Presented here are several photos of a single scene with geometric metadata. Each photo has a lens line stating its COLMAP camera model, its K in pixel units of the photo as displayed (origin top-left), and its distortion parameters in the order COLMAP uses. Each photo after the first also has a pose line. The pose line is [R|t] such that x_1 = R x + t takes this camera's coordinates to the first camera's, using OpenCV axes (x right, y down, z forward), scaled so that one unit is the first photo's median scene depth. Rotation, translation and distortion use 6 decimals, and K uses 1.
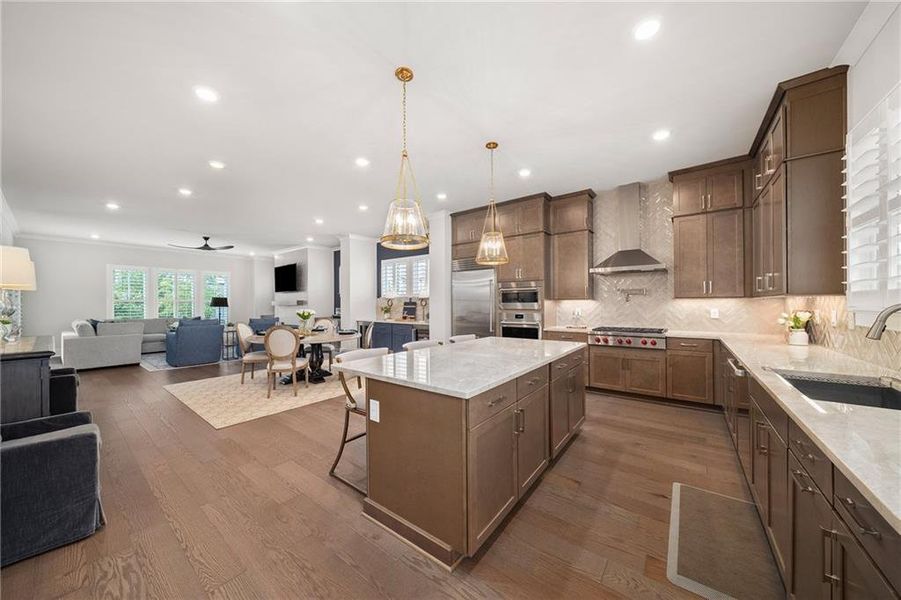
lens RADIAL K [[301.9, 0, 450.6], [0, 301.9, 304.3], [0, 0, 1]] dist [-0.005166, -0.000283]
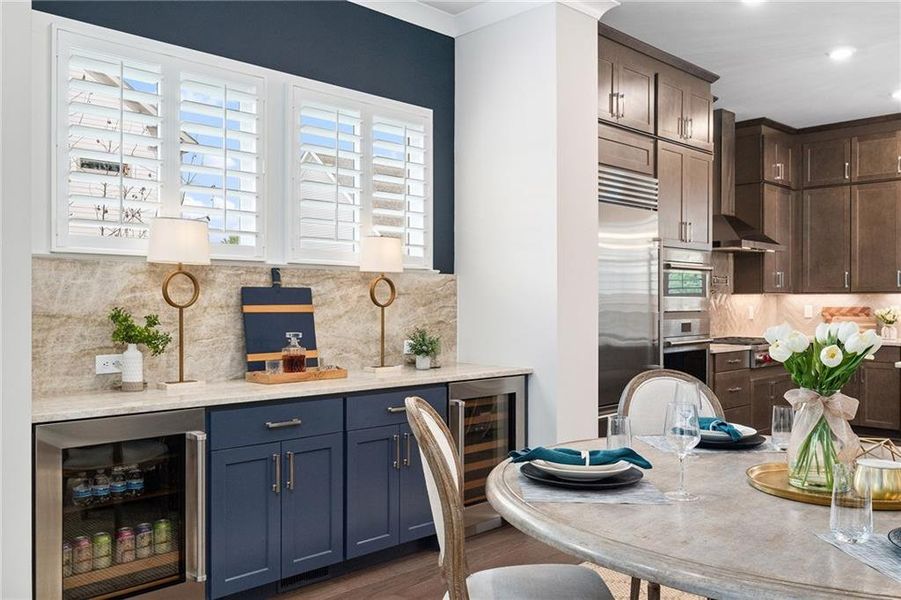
lens RADIAL K [[741.7, 0, 454.8], [0, 741.7, 308.1], [0, 0, 1]] dist [0.003483, 0.000175]
pose [[0.153524, -0.001914, 0.988143, -0.607132], [0.004834, 0.999988, 0.001186, 0.006254], [-0.988133, 0.004595, 0.153532, 0.777536]]
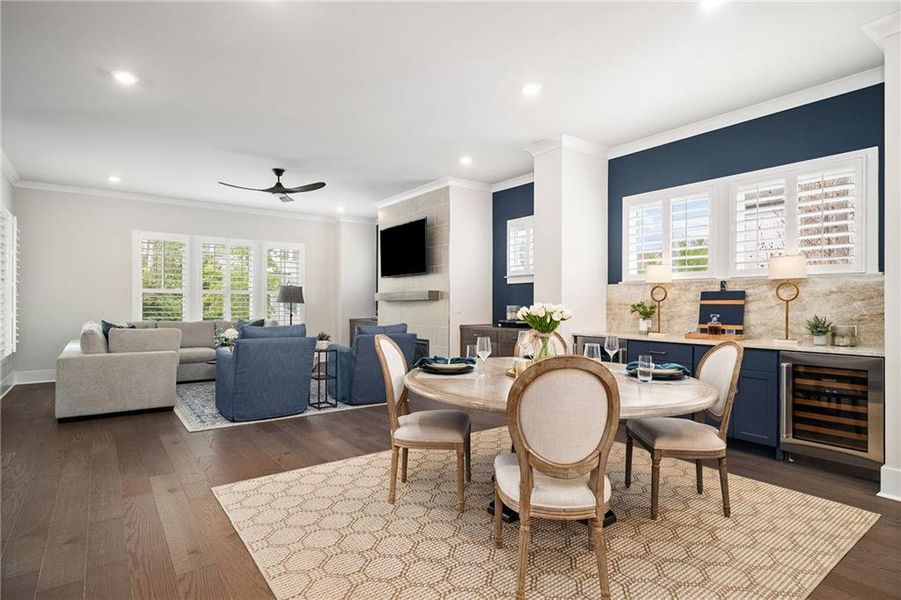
lens RADIAL K [[462.5, 0, 452.4], [0, 462.5, 305.5], [0, 0, 1]] dist [0.005346, -0.000657]
pose [[0.963229, 0.008190, -0.268558, -0.304856], [-0.008035, 0.999966, 0.001679, 0.012574], [0.268563, 0.000540, 0.963262, 0.304912]]
